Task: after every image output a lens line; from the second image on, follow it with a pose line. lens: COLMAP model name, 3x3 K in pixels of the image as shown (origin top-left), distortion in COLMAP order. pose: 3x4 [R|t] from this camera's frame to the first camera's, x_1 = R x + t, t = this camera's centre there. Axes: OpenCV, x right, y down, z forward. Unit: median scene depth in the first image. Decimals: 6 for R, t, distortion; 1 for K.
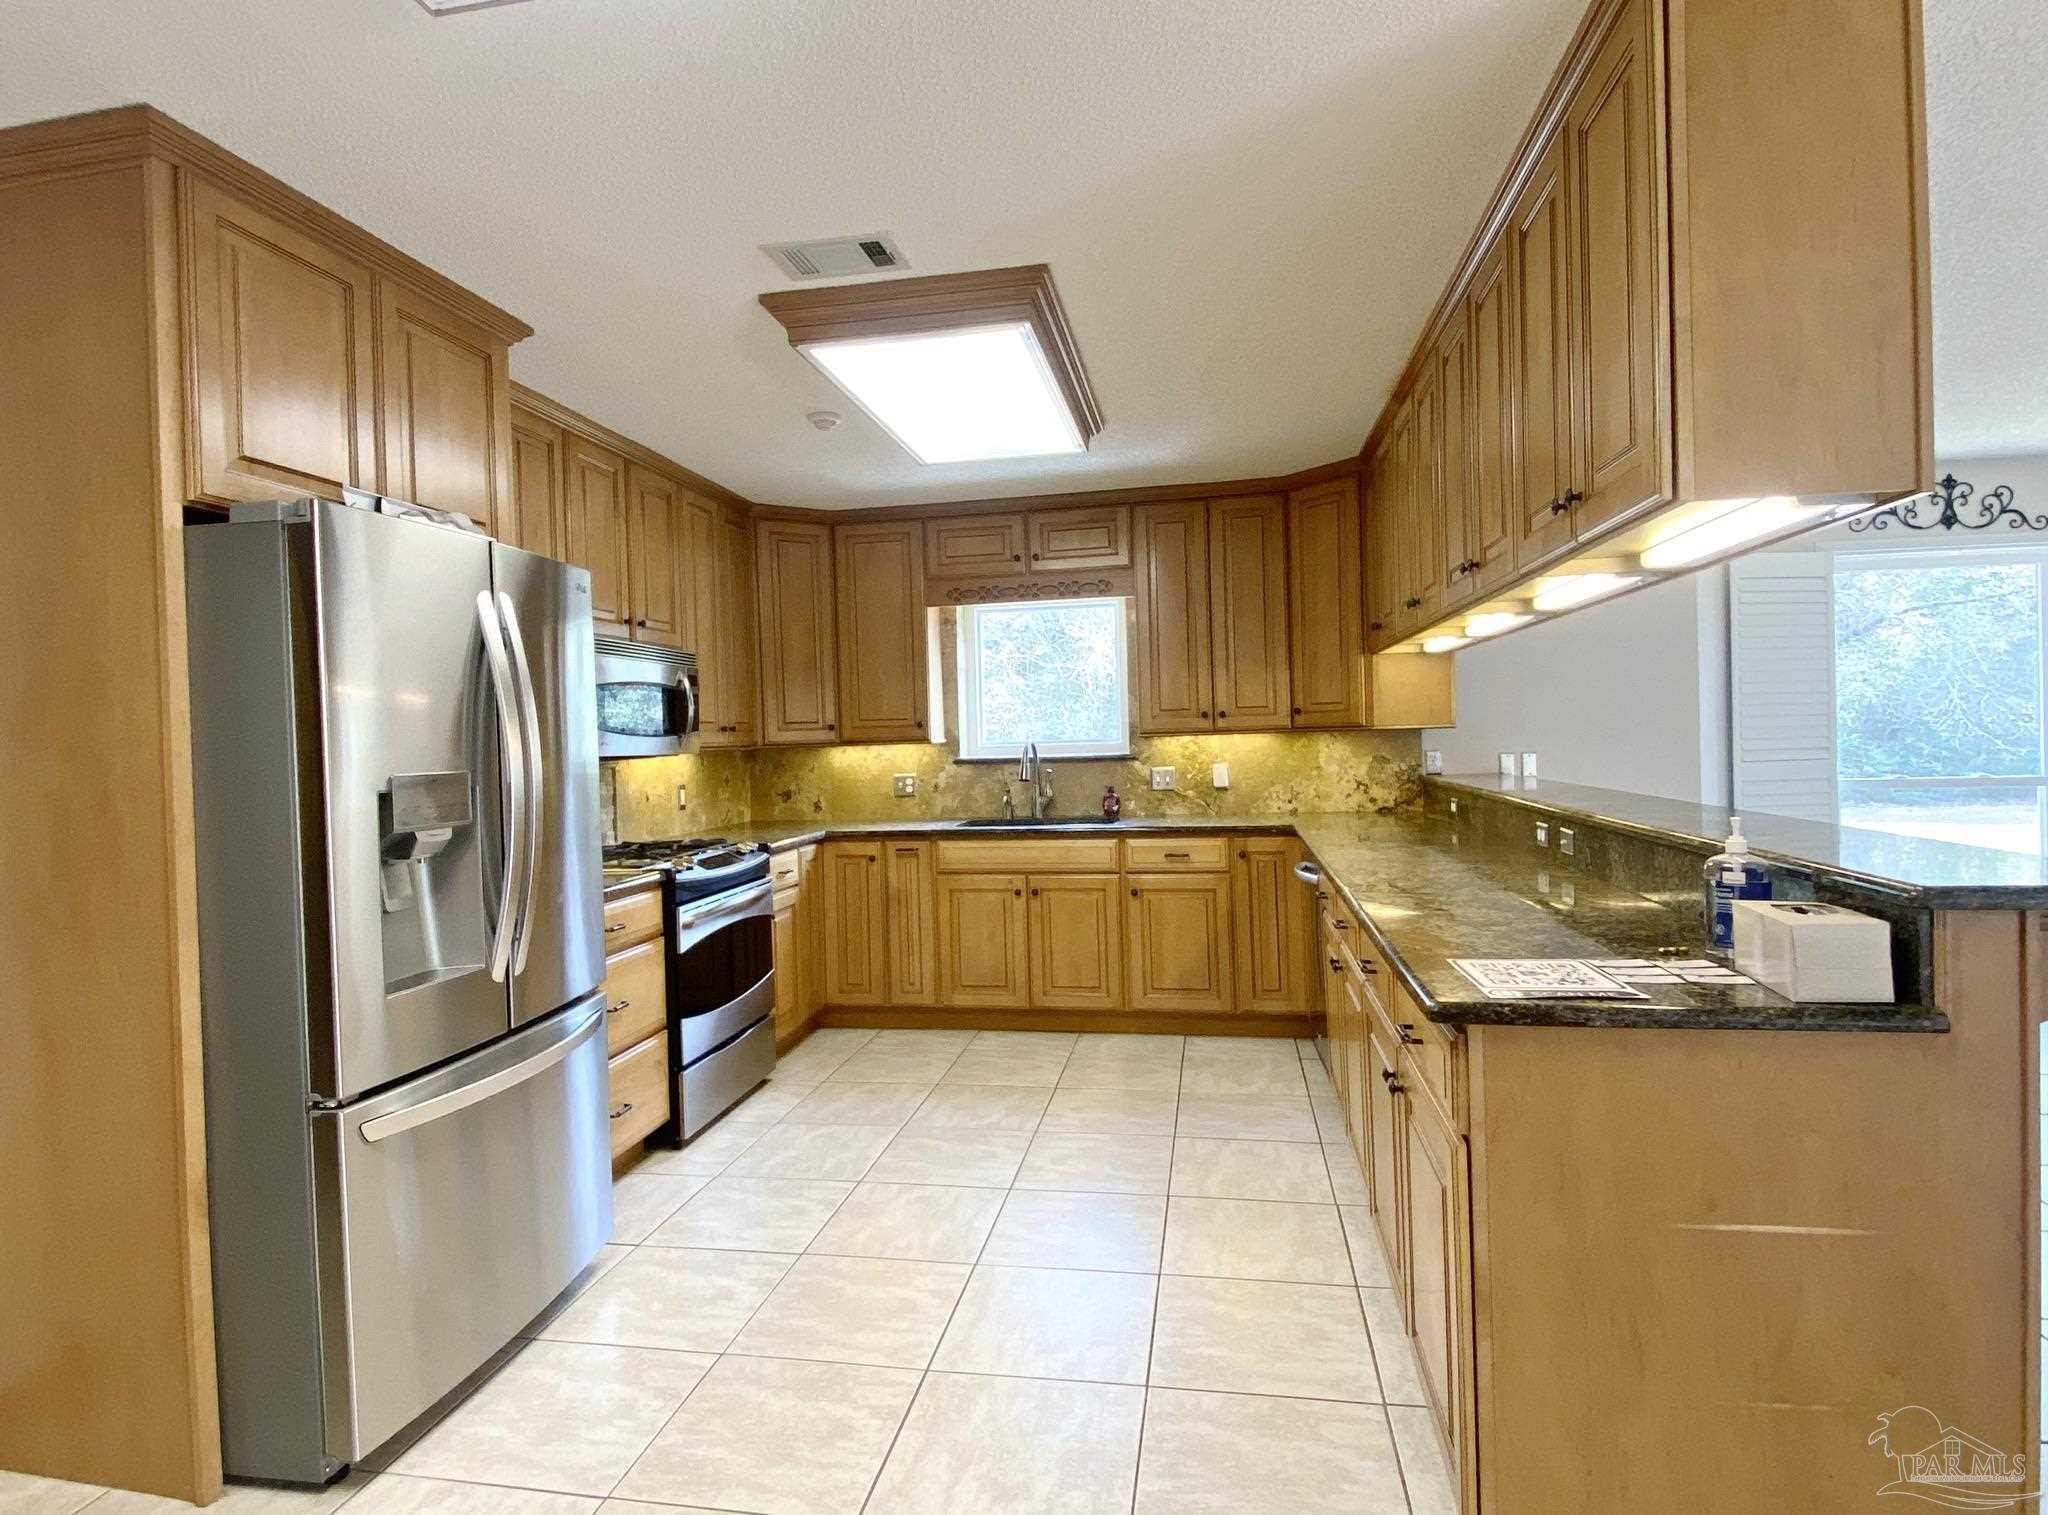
lens RADIAL K [[1086.7, 0, 1011.6], [0, 1086.7, 755.2], [0, 0, 1]] dist [0.079997, -0.076180]
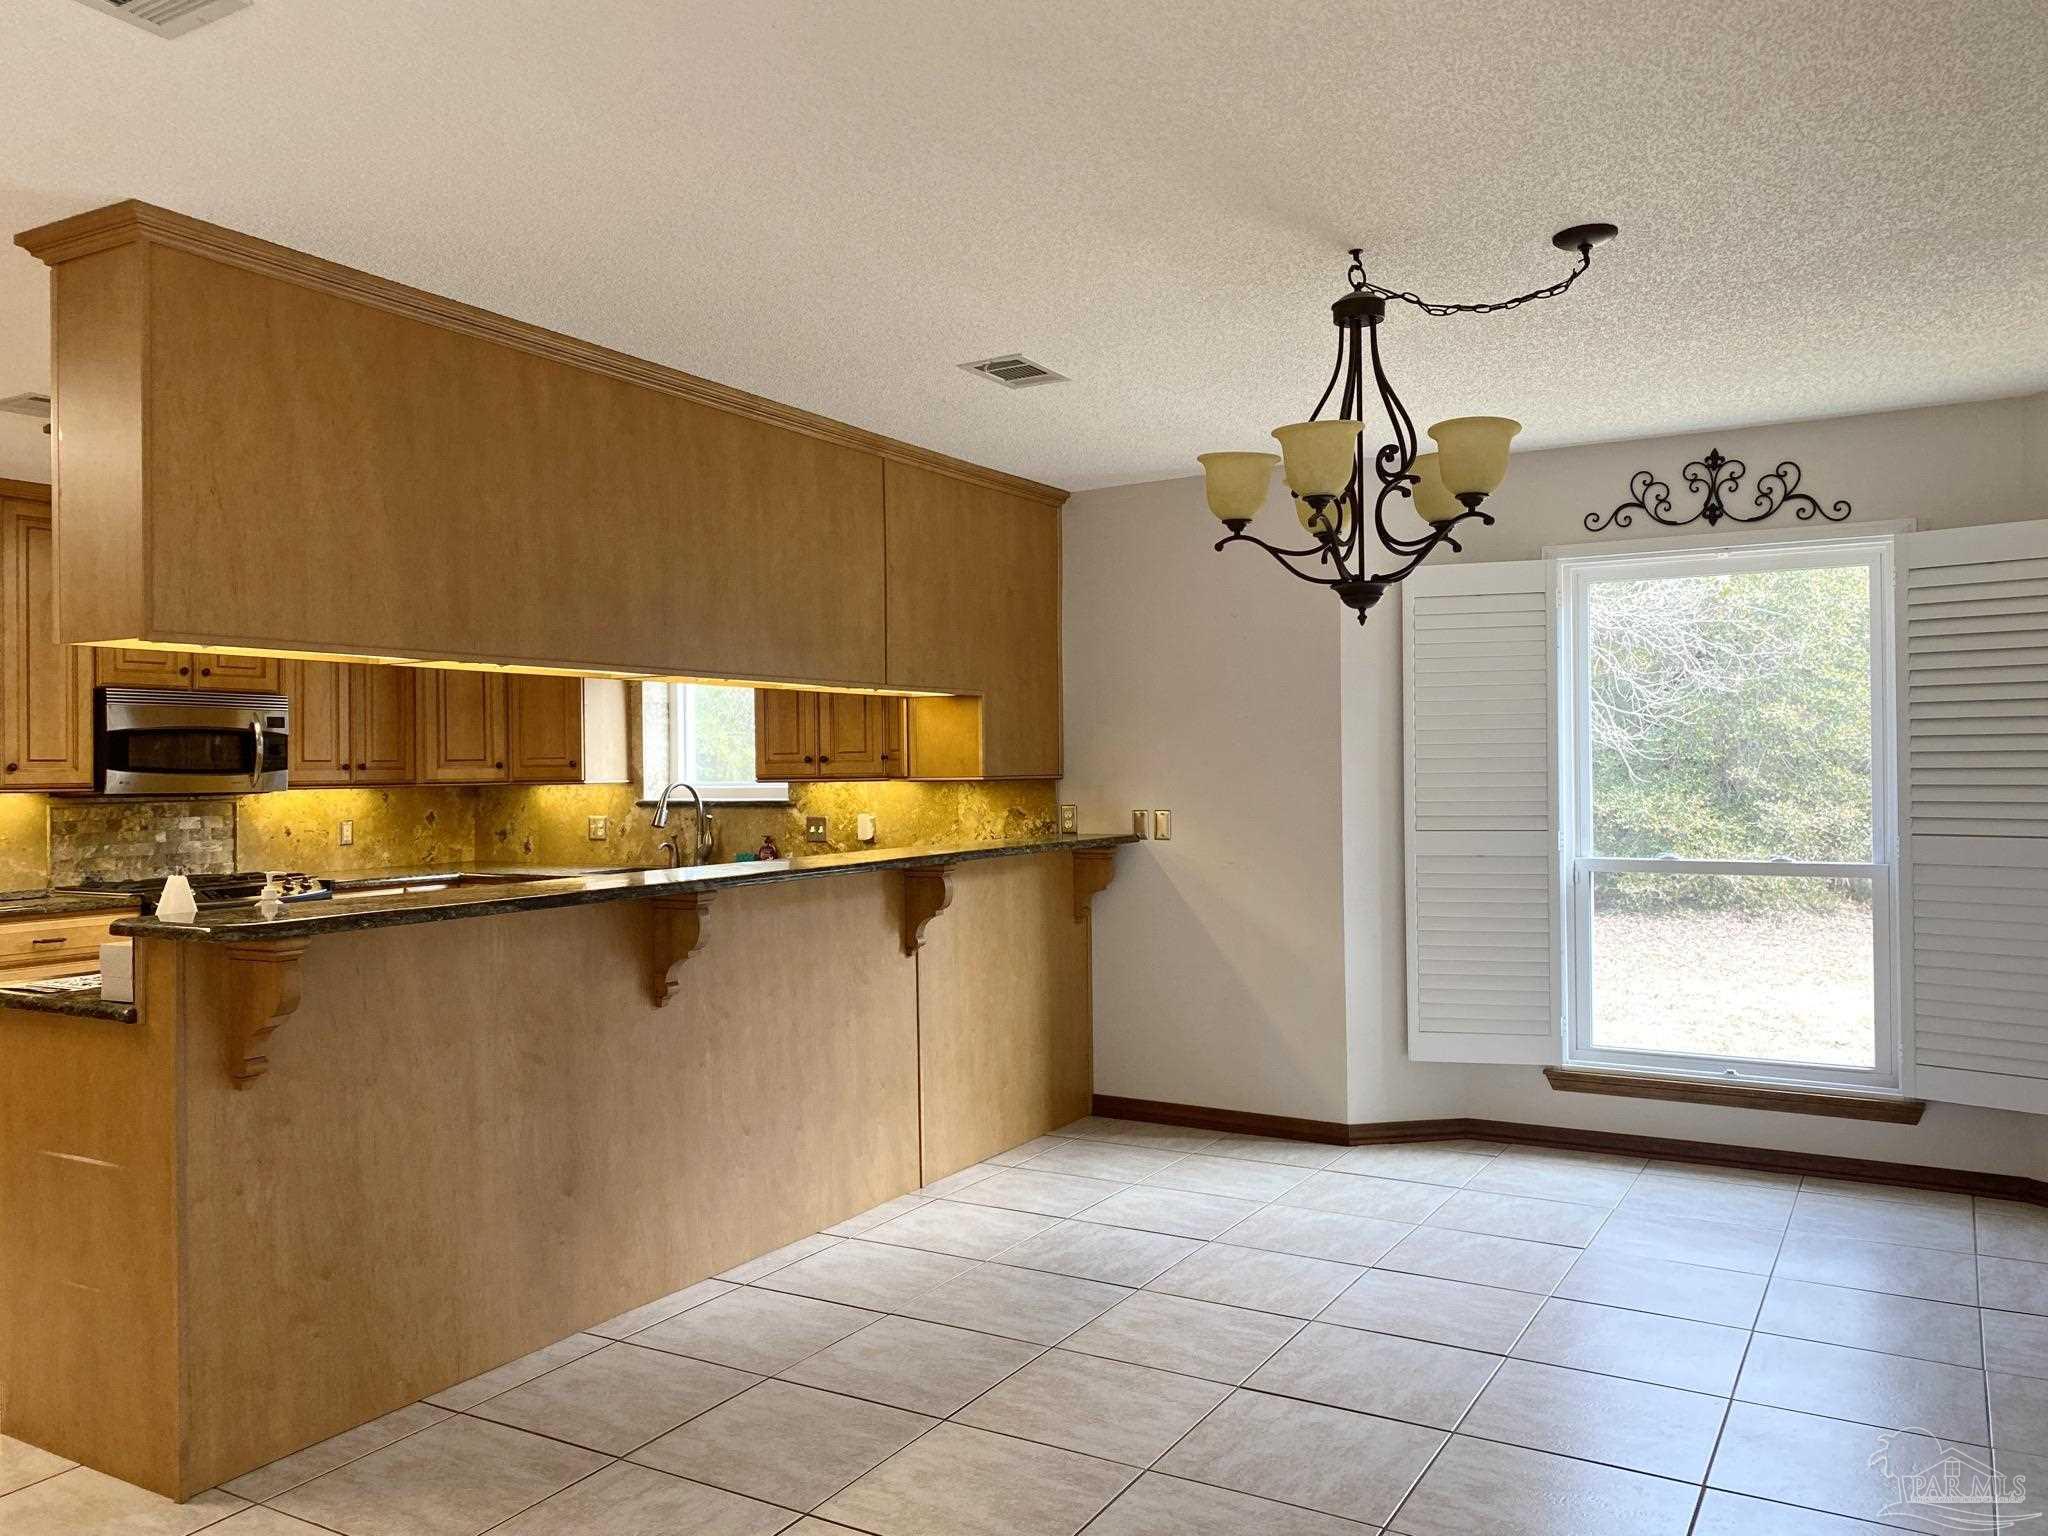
lens RADIAL K [[1558.7, 0, 1006.6], [0, 1558.7, 763.9], [0, 0, 1]] dist [0.015721, -0.000523]
pose [[0.937773, 0.016136, -0.346873, 0.815253], [-0.020335, 0.999757, -0.008467, -0.026816], [0.346652, 0.014994, 0.937874, -0.155390]]
